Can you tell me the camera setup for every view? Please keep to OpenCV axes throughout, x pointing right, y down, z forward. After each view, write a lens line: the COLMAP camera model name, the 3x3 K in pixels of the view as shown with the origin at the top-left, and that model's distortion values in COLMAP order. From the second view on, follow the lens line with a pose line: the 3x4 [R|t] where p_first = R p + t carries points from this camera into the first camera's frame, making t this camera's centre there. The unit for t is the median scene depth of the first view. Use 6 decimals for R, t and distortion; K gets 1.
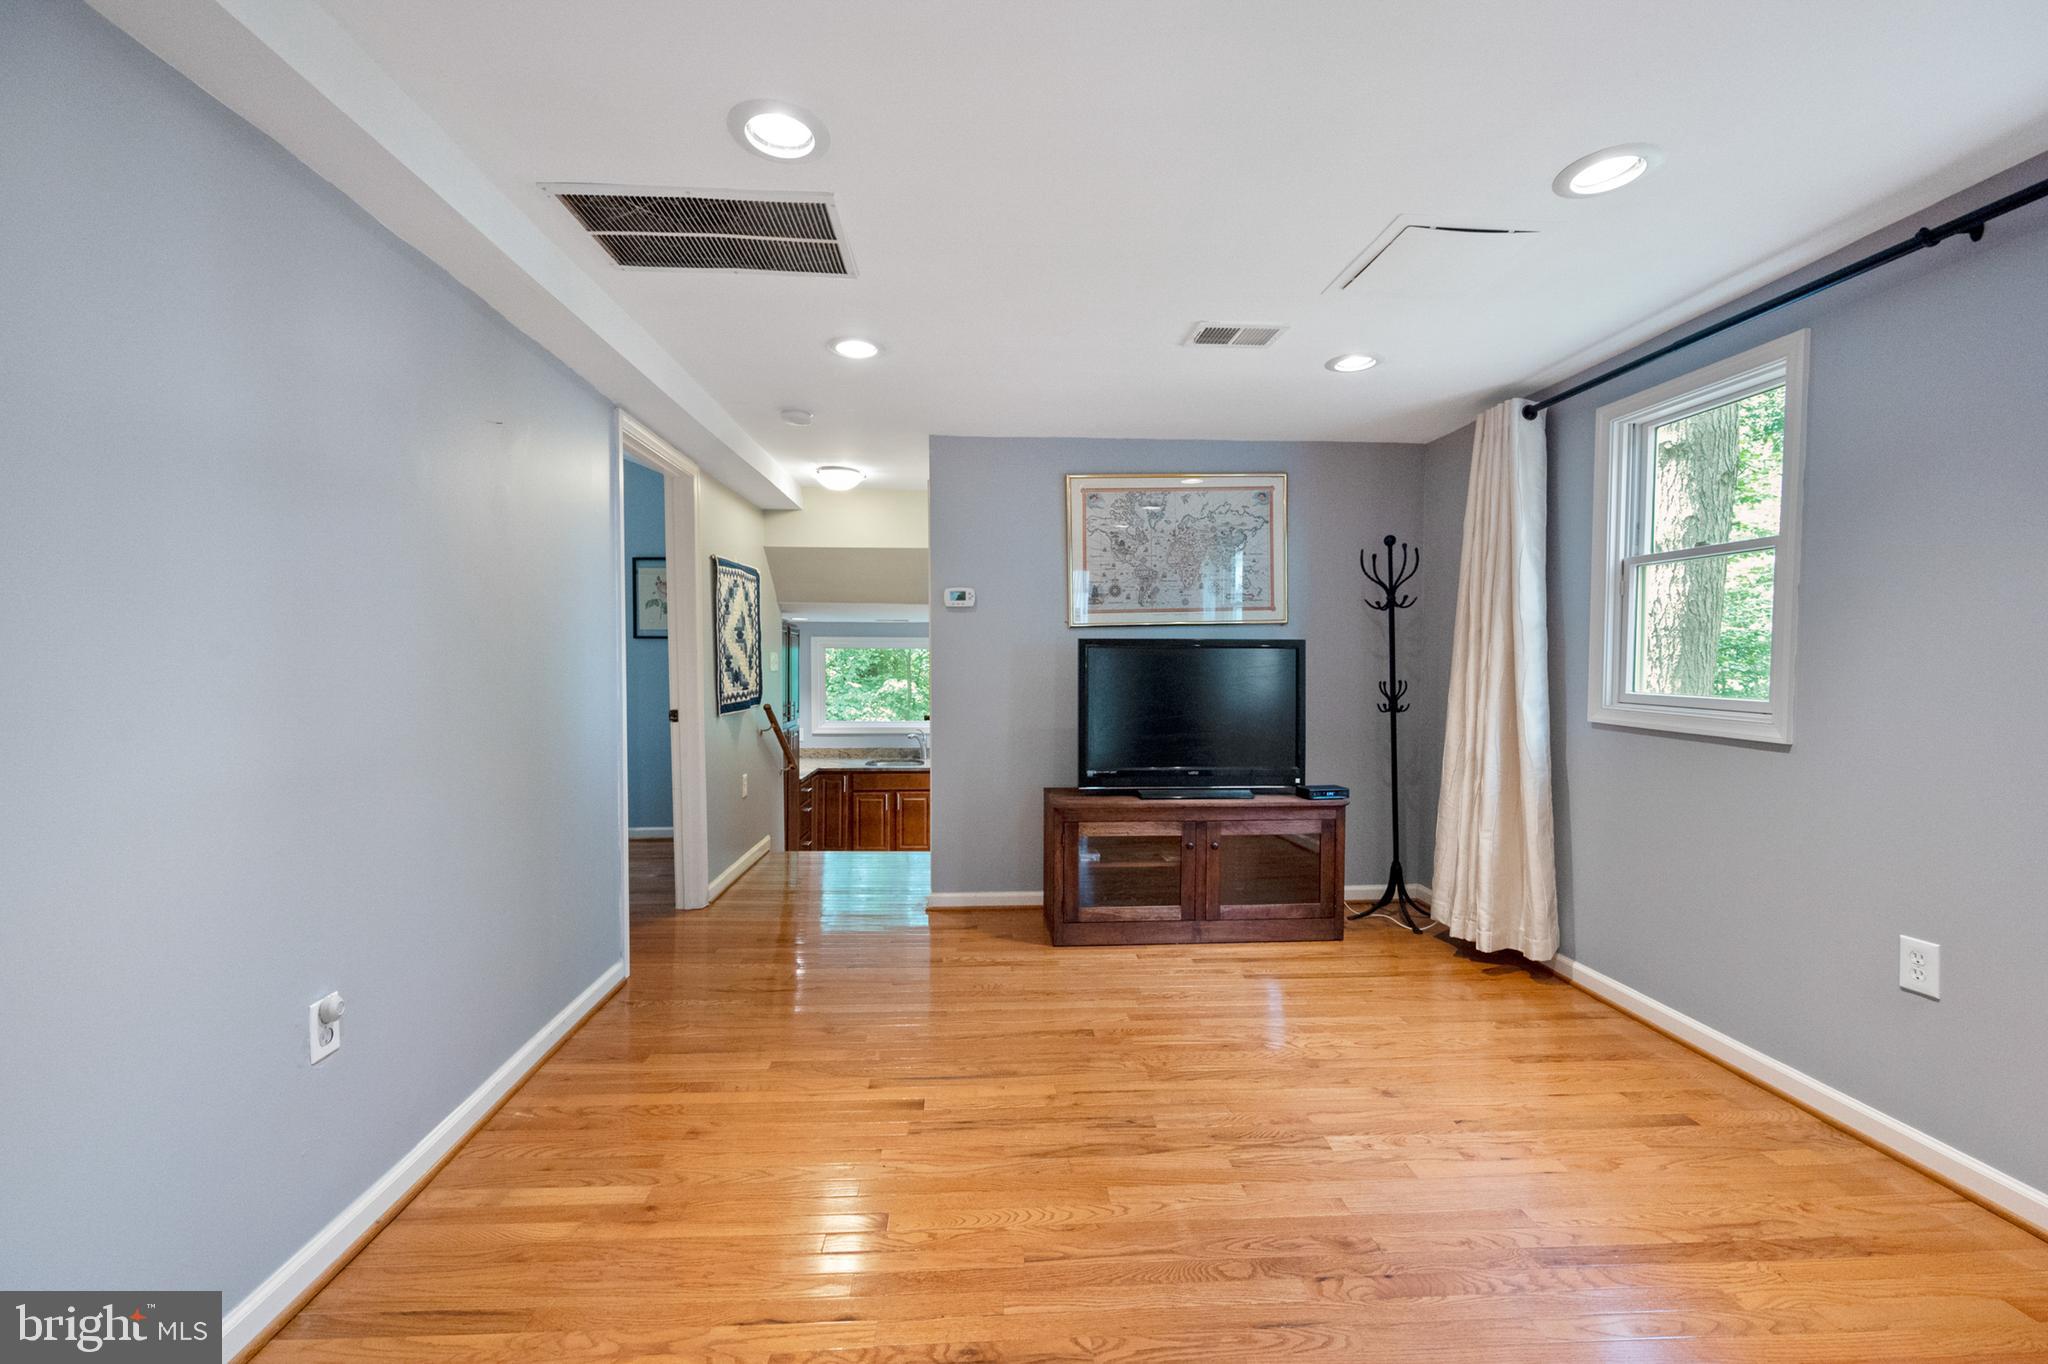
lens RADIAL K [[820.4, 0, 1019.9], [0, 820.4, 691.7], [0, 0, 1]] dist [-0.000232, -0.000400]
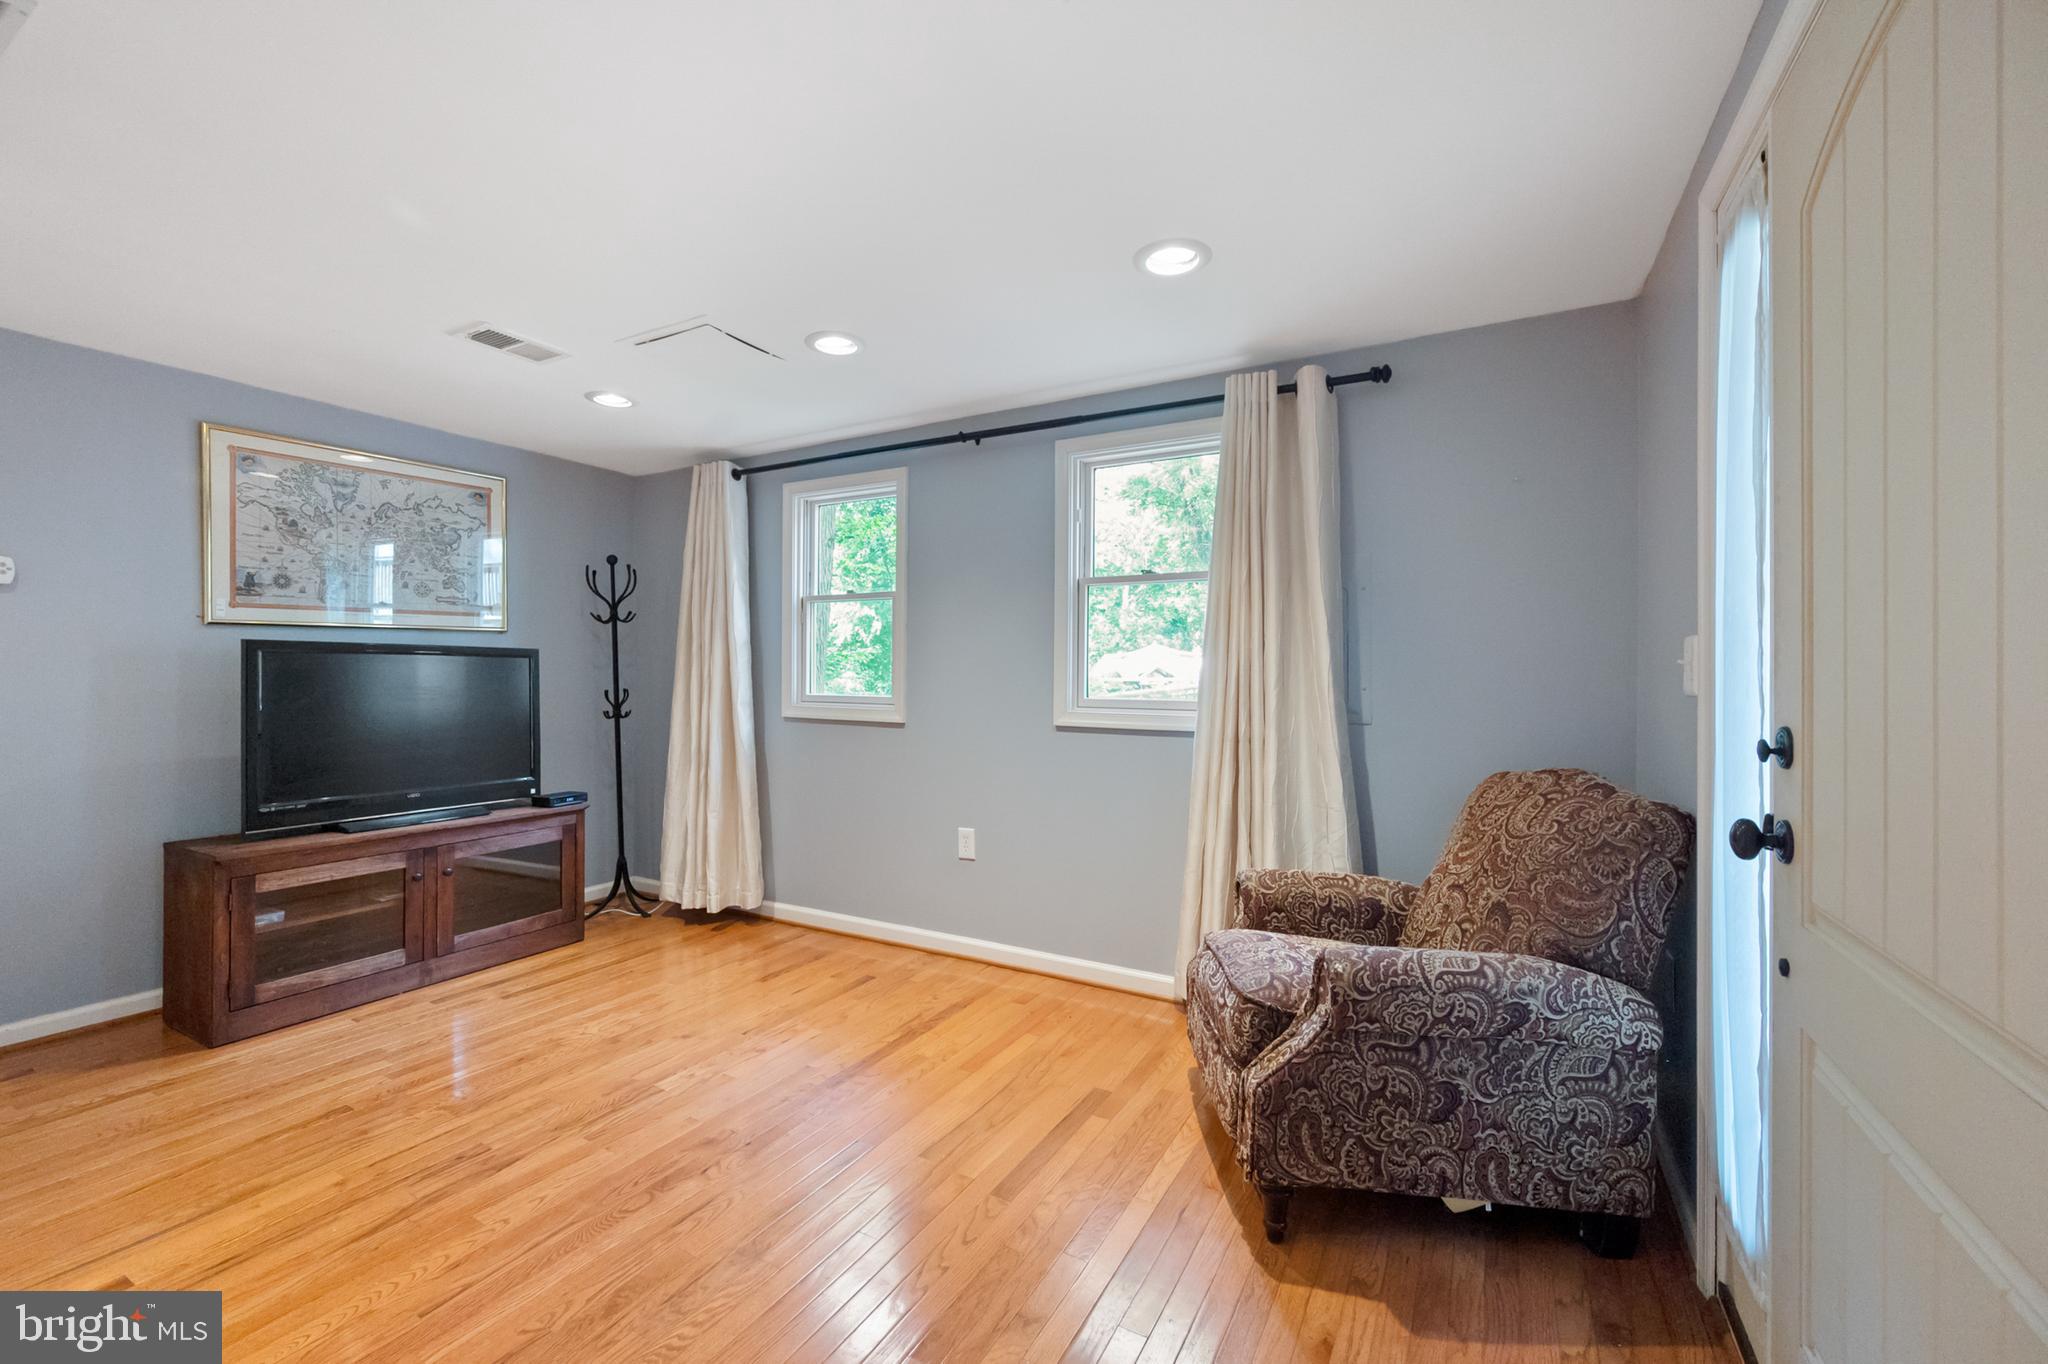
lens RADIAL K [[819.8, 0, 1028.4], [0, 819.8, 671.0], [0, 0, 1]] dist [-0.000573, 0.000175]
pose [[0.536816, 0.005504, 0.843682, -0.192820], [0.030454, 0.999201, -0.025895, 0.008297], [-0.843150, 0.039595, 0.536219, -0.043545]]
